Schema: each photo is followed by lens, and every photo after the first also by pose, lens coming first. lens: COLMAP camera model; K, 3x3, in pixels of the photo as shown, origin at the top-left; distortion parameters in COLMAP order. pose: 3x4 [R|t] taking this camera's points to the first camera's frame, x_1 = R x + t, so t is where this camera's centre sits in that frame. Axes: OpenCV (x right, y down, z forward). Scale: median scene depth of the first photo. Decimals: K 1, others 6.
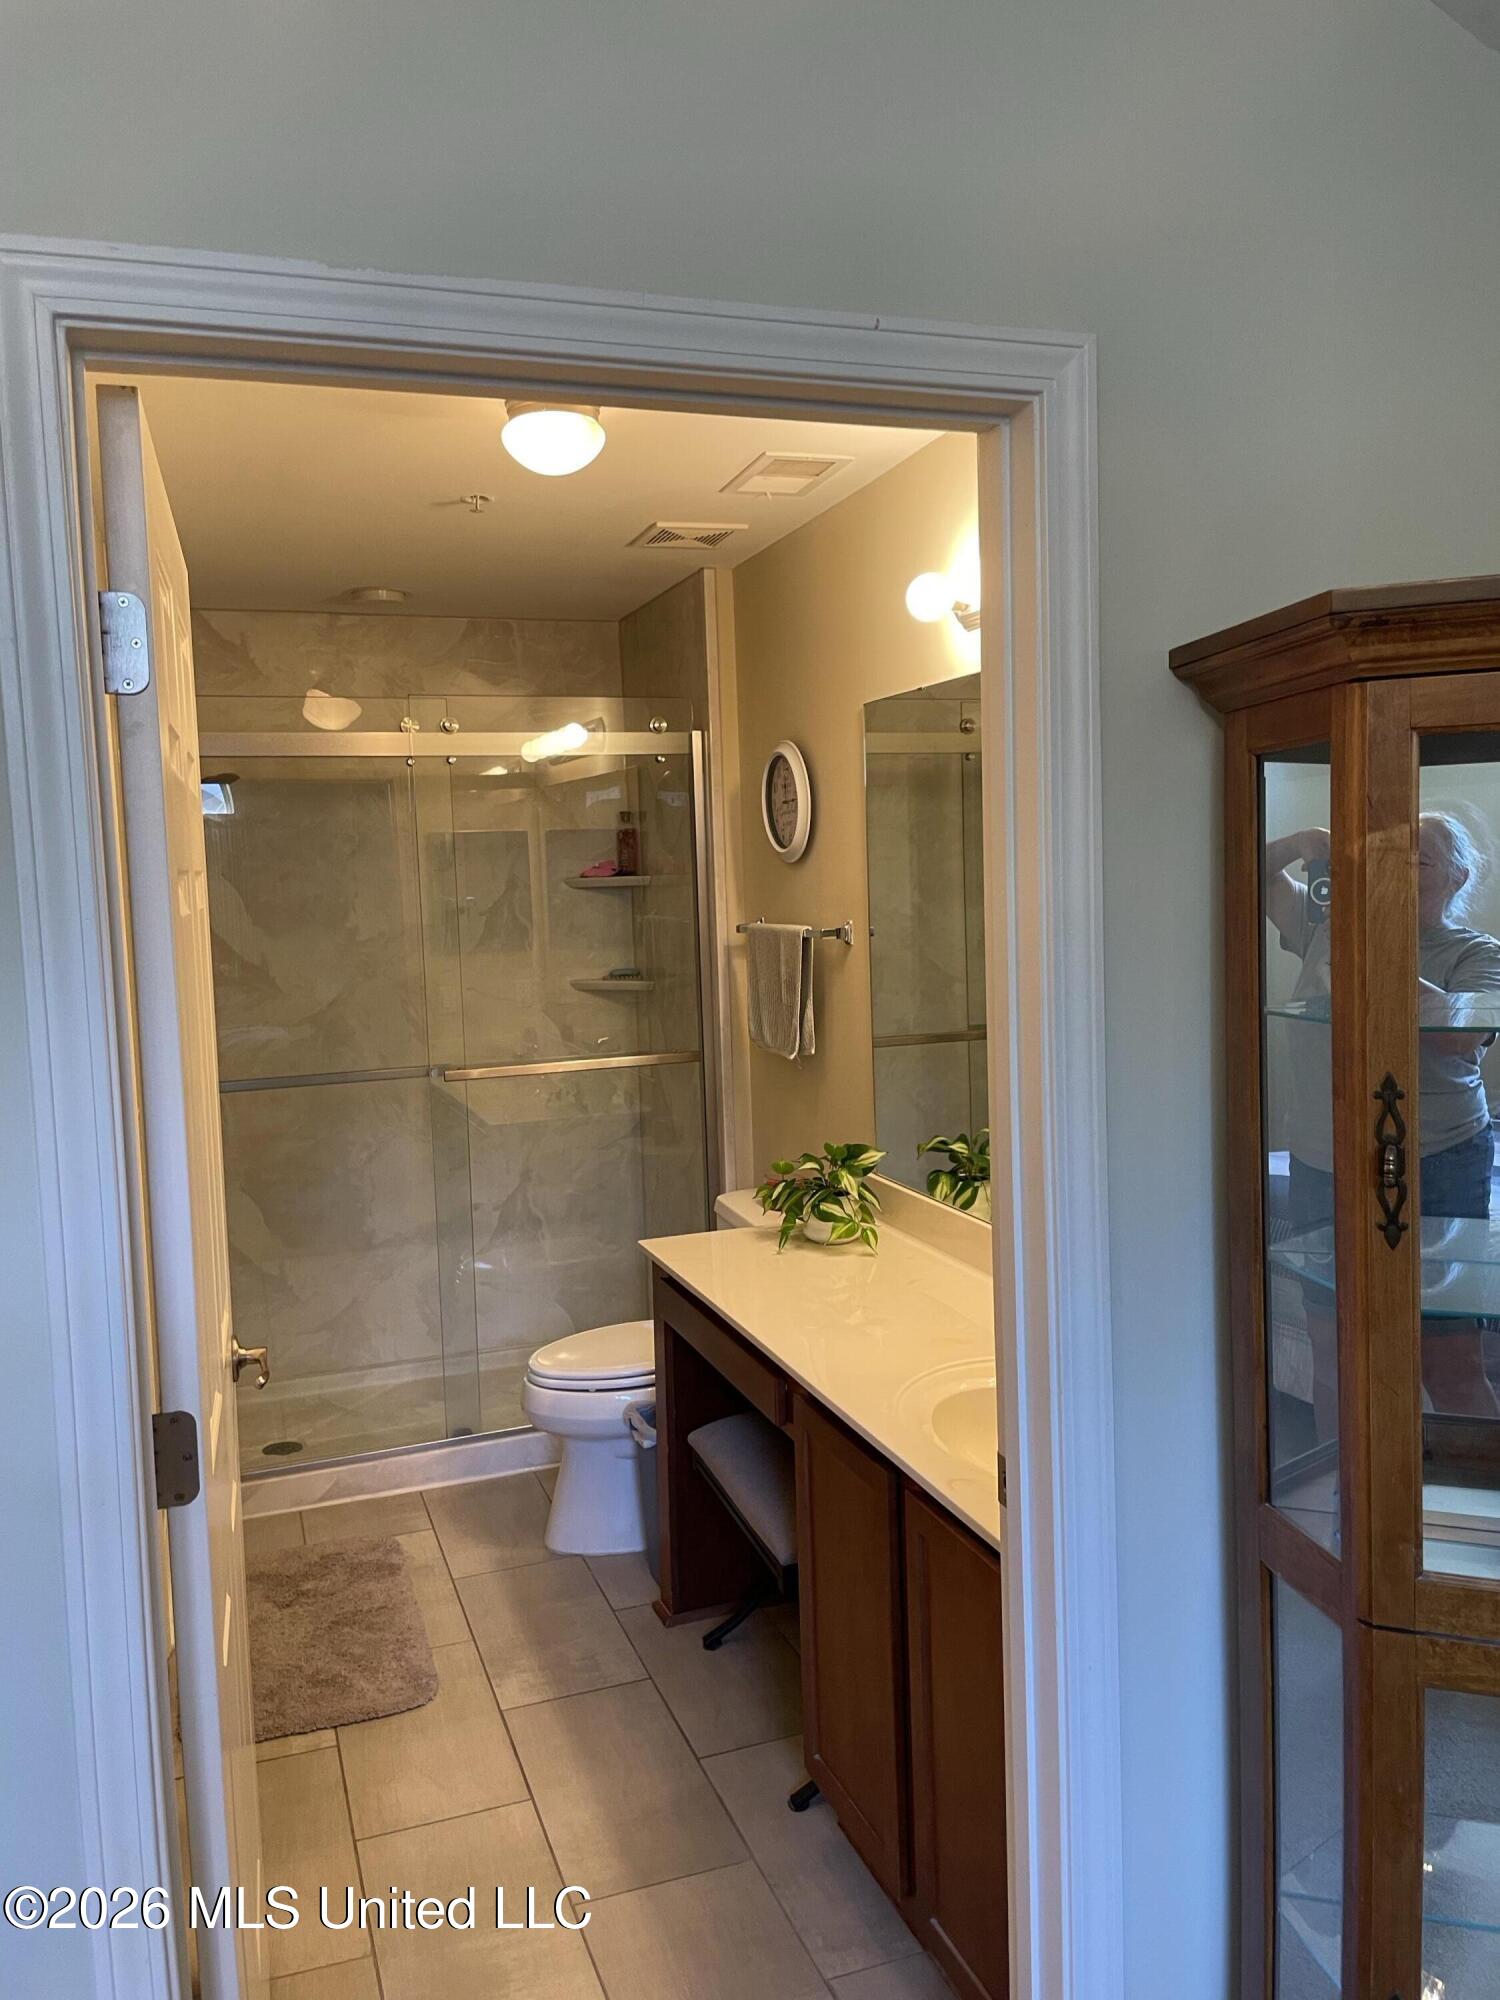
lens RADIAL K [[1523.2, 0, 742.7], [0, 1523.2, 996.3], [0, 0, 1]] dist [0.072416, -0.054740]
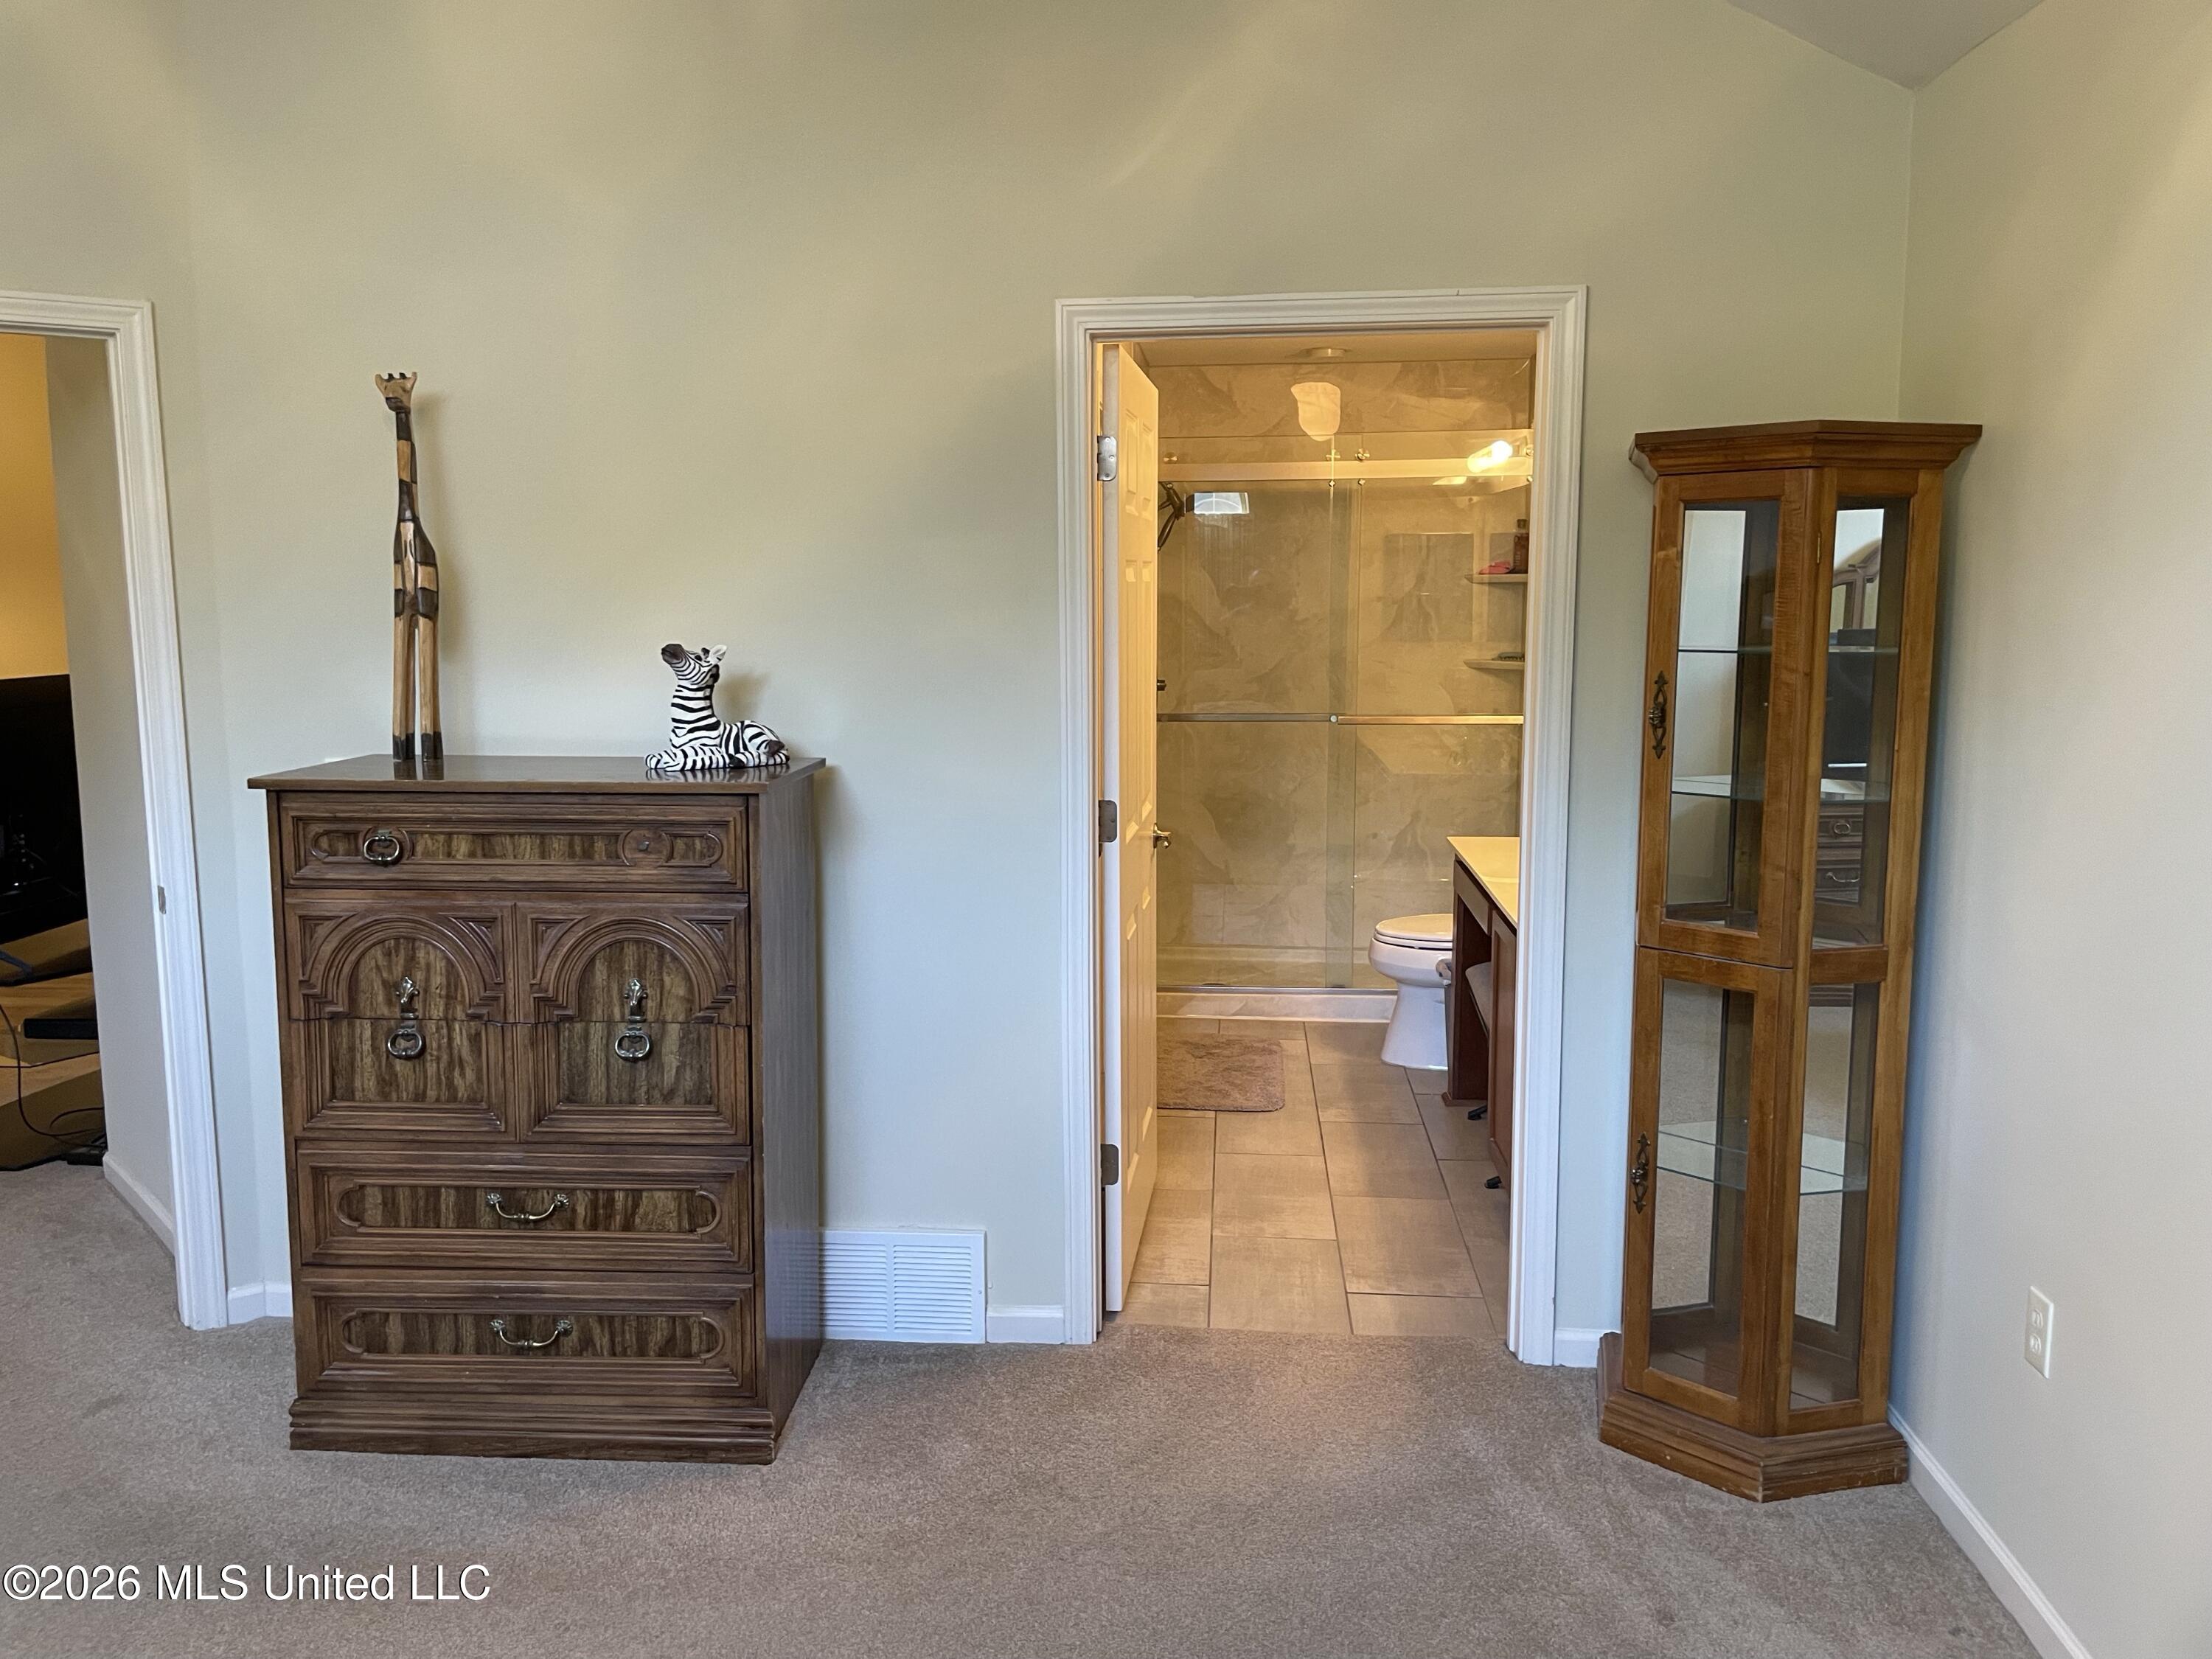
lens RADIAL K [[1684.7, 0, 1109.2], [0, 1684.7, 820.5], [0, 0, 1]] dist [0.072416, -0.054740]
pose [[0.913840, 0.083422, -0.397413, 0.241158], [-0.057877, 0.995437, 0.075870, 0.043118], [0.401929, -0.046332, 0.914498, -0.492464]]
